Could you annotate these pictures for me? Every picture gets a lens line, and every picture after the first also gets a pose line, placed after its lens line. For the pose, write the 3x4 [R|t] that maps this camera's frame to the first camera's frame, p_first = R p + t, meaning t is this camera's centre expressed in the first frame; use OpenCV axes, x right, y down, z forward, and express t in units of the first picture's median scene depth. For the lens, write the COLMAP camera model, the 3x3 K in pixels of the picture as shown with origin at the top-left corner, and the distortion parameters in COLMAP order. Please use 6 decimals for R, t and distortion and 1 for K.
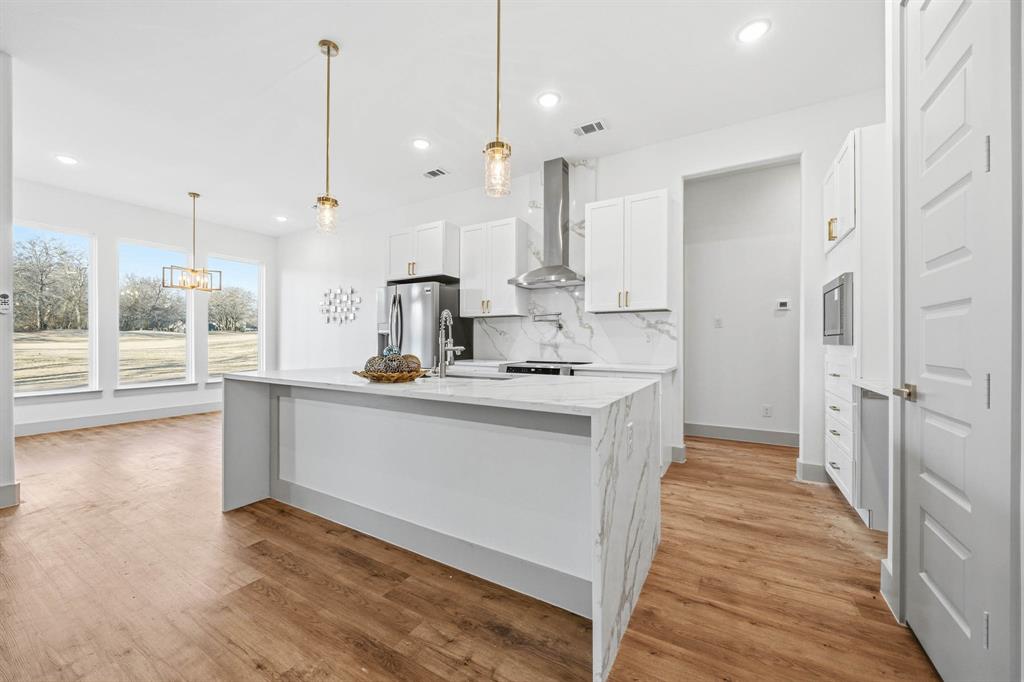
lens RADIAL K [[377.2, 0, 501.9], [0, 377.2, 345.6], [0, 0, 1]] dist [-0.006904, 0.000211]
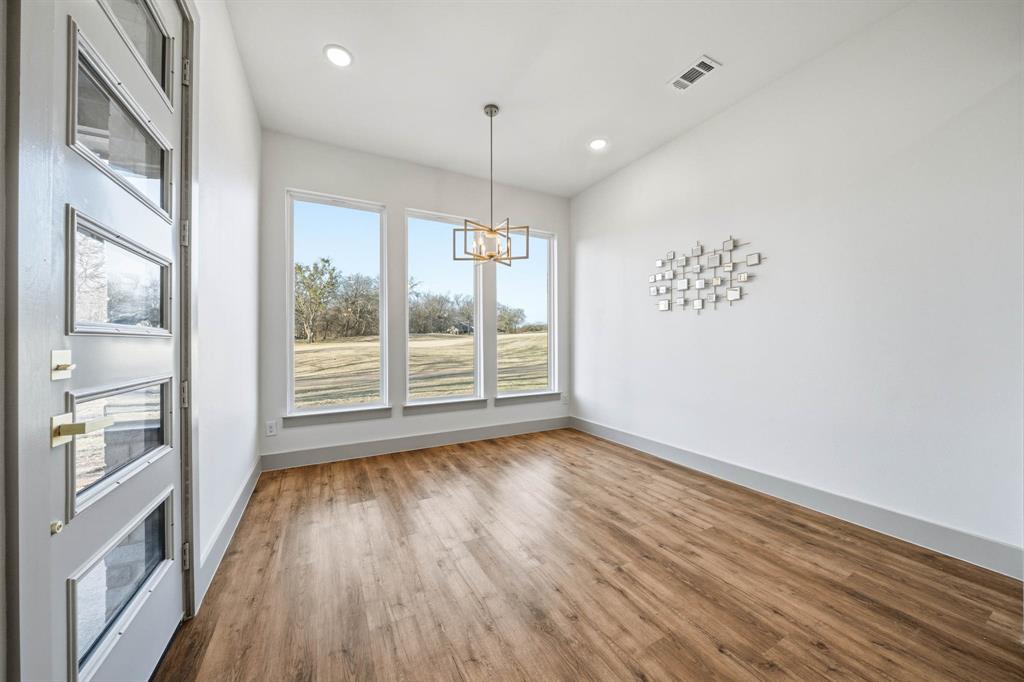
lens RADIAL K [[342.9, 0, 515.4], [0, 342.9, 343.6], [0, 0, 1]] dist [-0.000829, -0.000213]
pose [[0.863209, -0.001398, -0.504845, -0.600837], [0.002326, 0.999997, 0.001208, -0.015139], [0.504841, -0.002217, 0.863209, 0.635605]]
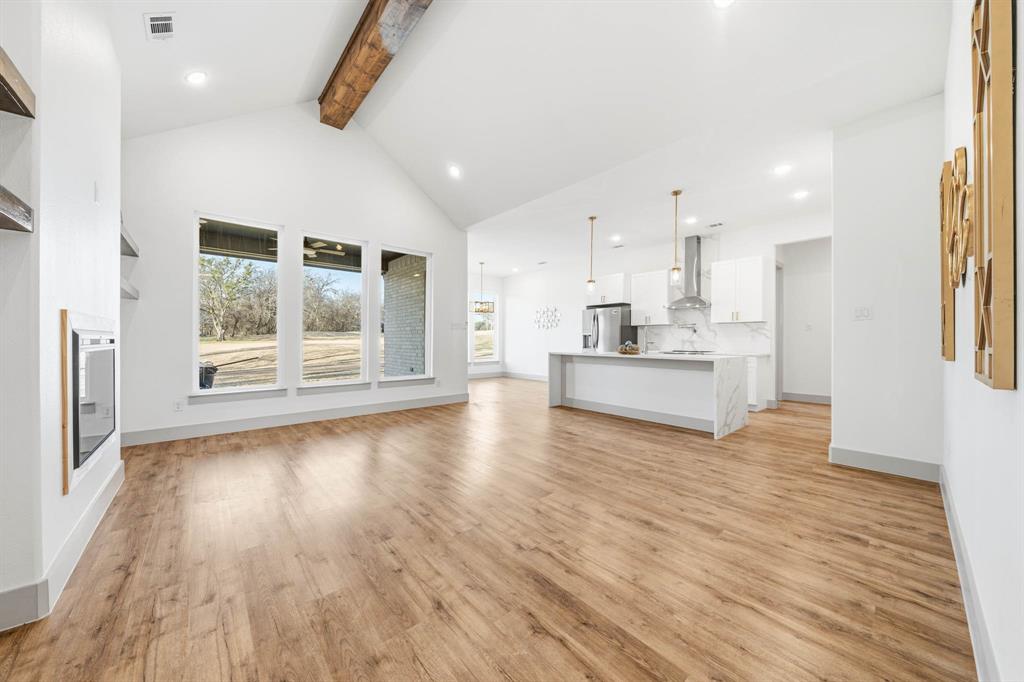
lens RADIAL K [[342.9, 0, 509.7], [0, 342.9, 341.9], [0, 0, 1]] dist [-0.000829, -0.000213]
pose [[0.950597, 0.002781, -0.310415, -0.163299], [-0.004222, 0.999983, -0.003969, 0.009945], [0.310398, 0.005084, 0.950593, -0.752377]]
